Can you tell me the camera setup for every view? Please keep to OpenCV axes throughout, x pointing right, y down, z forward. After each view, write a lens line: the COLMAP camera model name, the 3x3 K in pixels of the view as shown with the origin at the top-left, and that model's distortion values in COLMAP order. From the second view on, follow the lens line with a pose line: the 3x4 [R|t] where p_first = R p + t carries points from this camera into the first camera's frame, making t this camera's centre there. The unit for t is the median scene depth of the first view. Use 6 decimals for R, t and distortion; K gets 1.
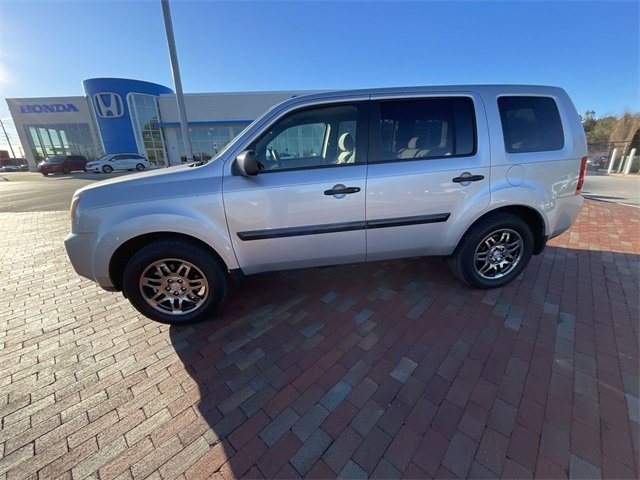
lens RADIAL K [[256.6, 0, 325.6], [0, 256.6, 241.0], [0, 0, 1]] dist [-0.003551, -0.000738]
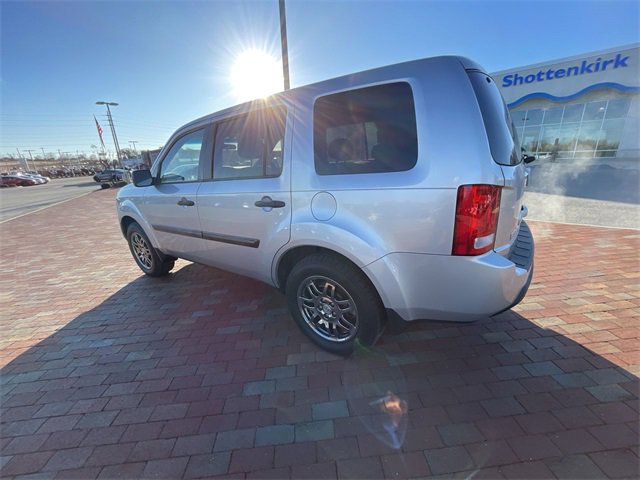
lens RADIAL K [[256.6, 0, 320.3], [0, 256.6, 241.6], [0, 0, 1]] dist [-0.003551, -0.000738]
pose [[0.735760, 0.198263, -0.647572, 1.277853], [-0.189779, 0.978238, 0.083877, -0.229026], [0.650109, 0.061182, 0.757374, 0.484395]]
